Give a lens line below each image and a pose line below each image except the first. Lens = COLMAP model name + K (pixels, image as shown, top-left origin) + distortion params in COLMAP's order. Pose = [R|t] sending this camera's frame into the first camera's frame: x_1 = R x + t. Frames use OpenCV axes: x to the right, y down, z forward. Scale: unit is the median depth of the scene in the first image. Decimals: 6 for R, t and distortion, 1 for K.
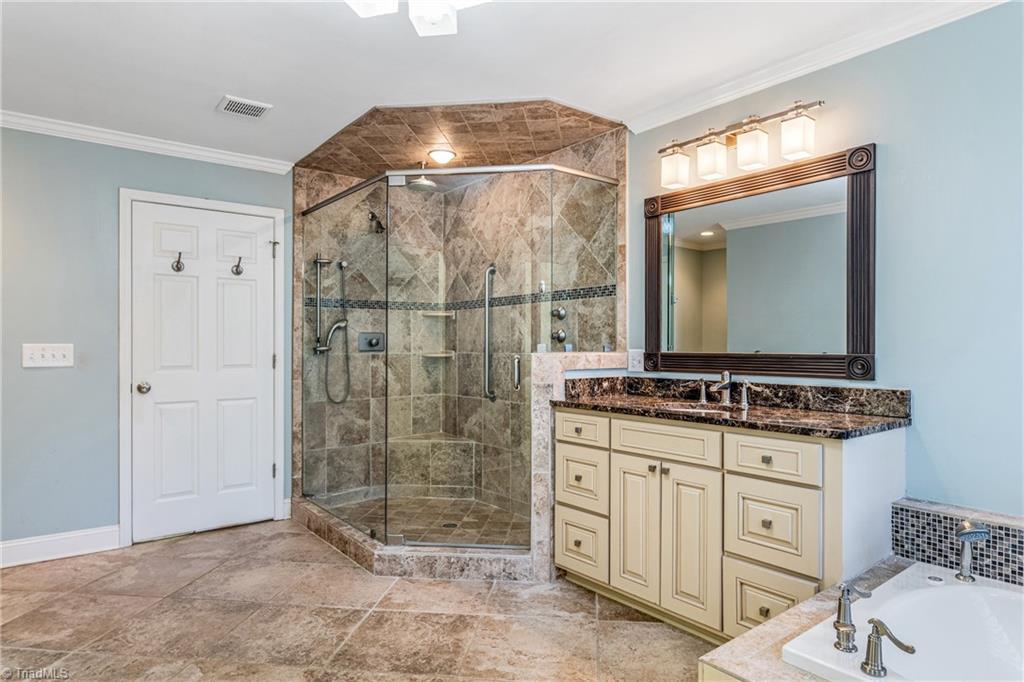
lens RADIAL K [[596.4, 0, 516.2], [0, 596.4, 347.3], [0, 0, 1]] dist [0.002950, 0.000381]
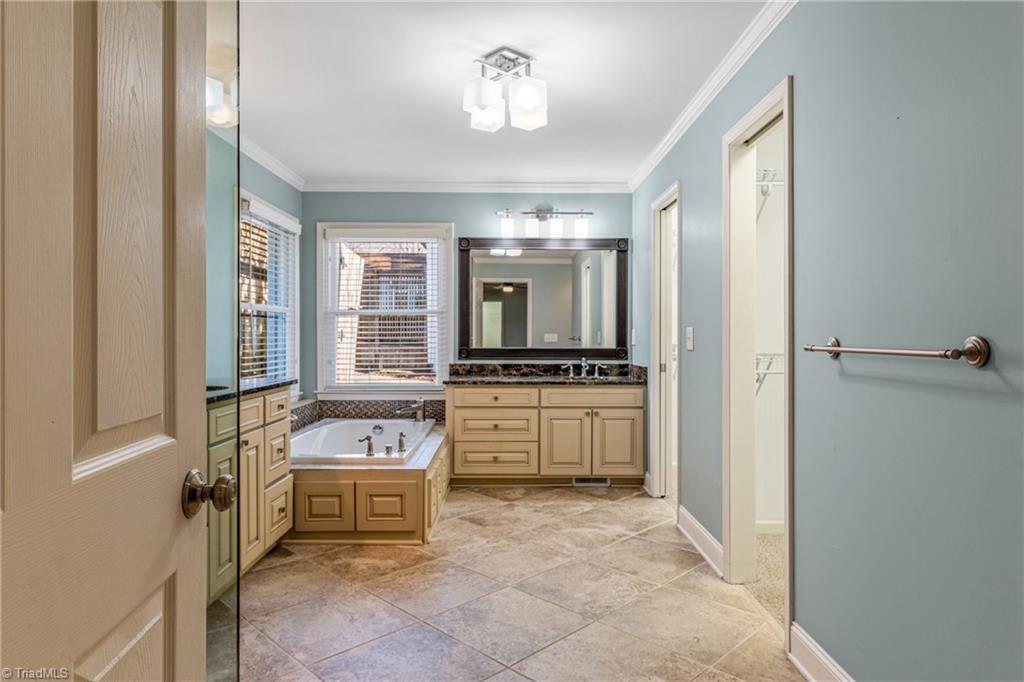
lens RADIAL K [[623.1, 0, 516.2], [0, 623.1, 337.4], [0, 0, 1]] dist [0.000520, -0.000198]
pose [[-0.790745, -0.006478, 0.612112, -0.650058], [-0.002433, 0.999969, 0.007439, 0.002027], [-0.612141, 0.004393, -0.790736, 1.229007]]
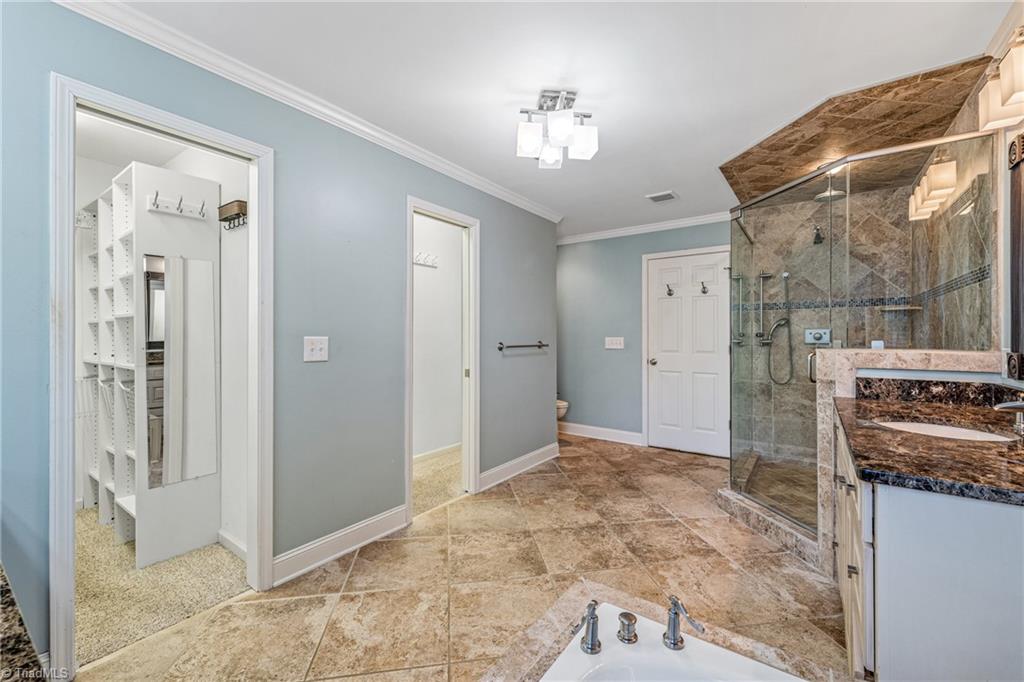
lens RADIAL K [[419.8, 0, 518.0], [0, 419.8, 334.9], [0, 0, 1]] dist [-0.000593, -0.000174]
pose [[0.282177, -0.002291, -0.959359, 0.546166], [-0.002917, 0.999990, -0.003246, -0.009932], [0.959358, 0.003715, 0.282168, 0.276218]]
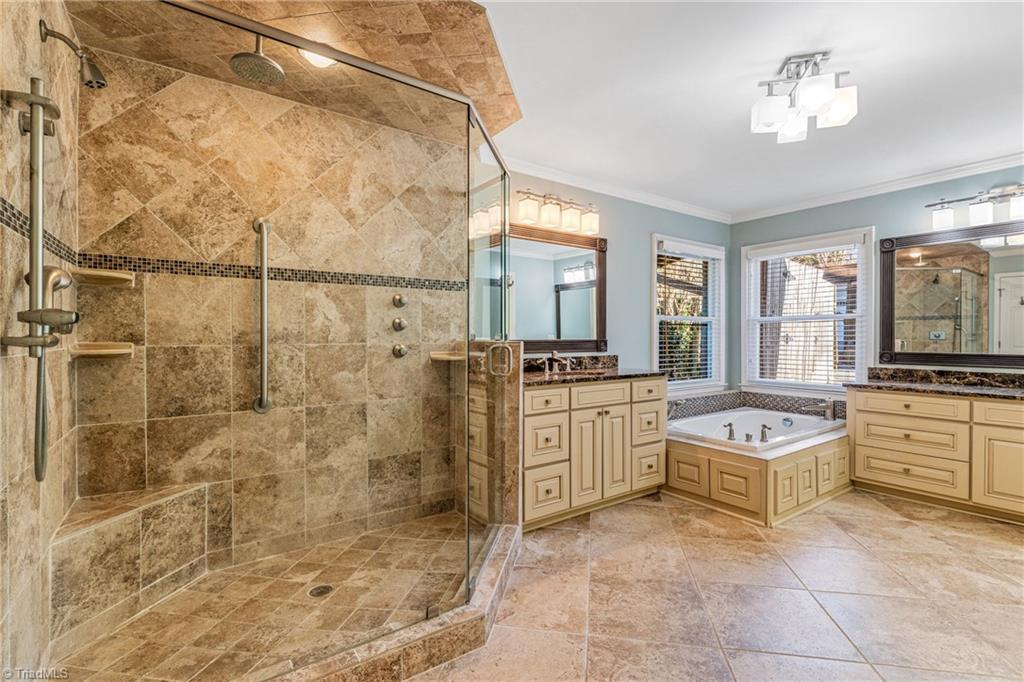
lens RADIAL K [[472.1, 0, 518.0], [0, 472.1, 339.7], [0, 0, 1]] dist [0.002726, -0.000981]
pose [[0.046906, -0.007320, 0.998873, -0.794488], [0.001942, 0.999972, 0.007237, 0.000656], [-0.998897, 0.001600, 0.046919, 0.906040]]
